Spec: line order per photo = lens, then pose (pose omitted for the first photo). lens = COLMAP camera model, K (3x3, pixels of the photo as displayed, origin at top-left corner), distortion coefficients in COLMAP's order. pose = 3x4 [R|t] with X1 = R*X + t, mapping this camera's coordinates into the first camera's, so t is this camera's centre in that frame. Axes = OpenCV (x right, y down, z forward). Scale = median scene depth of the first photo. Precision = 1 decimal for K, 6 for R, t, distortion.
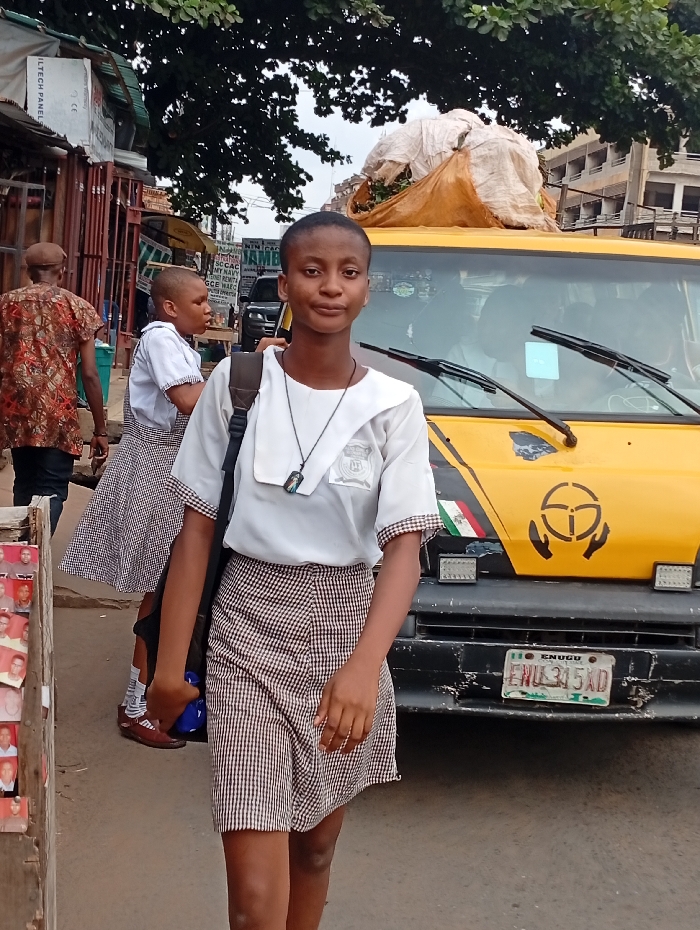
lens RADIAL K [[1452.9, 0, 345.0], [0, 1452.9, 461.8], [0, 0, 1]] dist [0.049679, 0.000000]
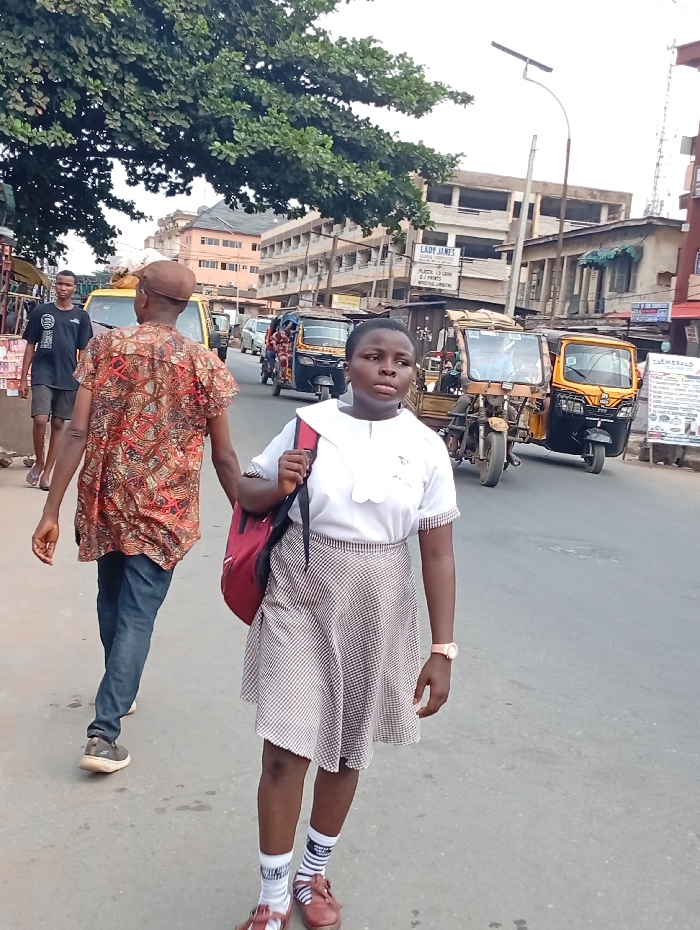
lens RADIAL K [[1452.9, 0, 350.0], [0, 1452.9, 470.7], [0, 0, 1]] dist [0.049679, 0.000000]
pose [[0.992490, 0.008240, 0.122051, 0.024317], [-0.006302, 0.999848, -0.016251, 0.048274], [-0.122166, 0.015360, 0.992391, -0.373520]]
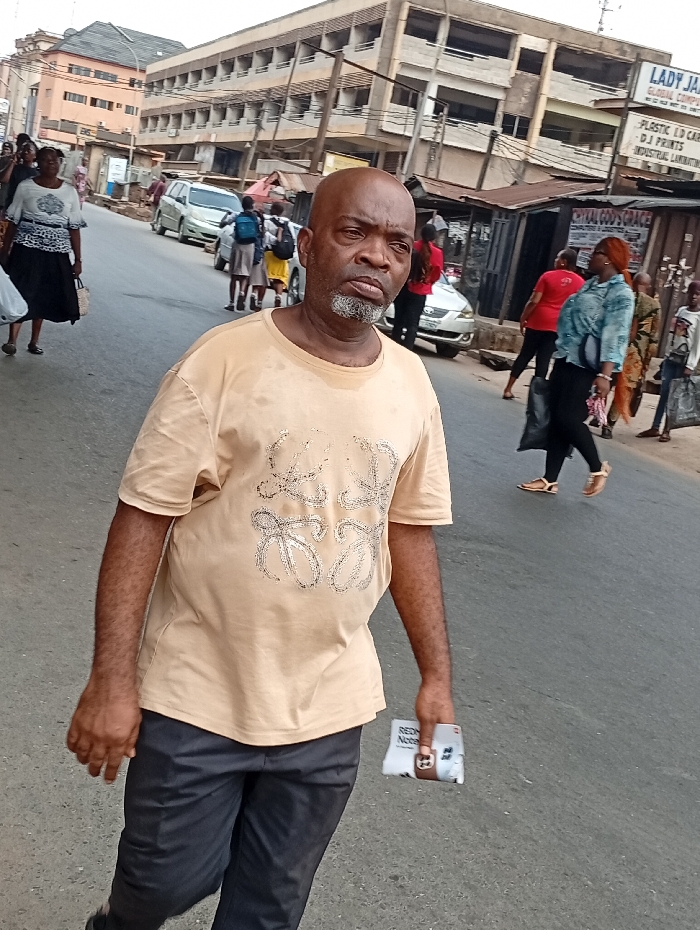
lens RADIAL K [[1452.9, 0, 344.1], [0, 1452.9, 467.7], [0, 0, 1]] dist [0.049679, 0.000000]
pose [[0.970304, 0.072230, 0.230855, 0.000399], [-0.090092, 0.993624, 0.067781, -0.052794], [-0.224487, -0.086566, 0.970624, 0.425223]]
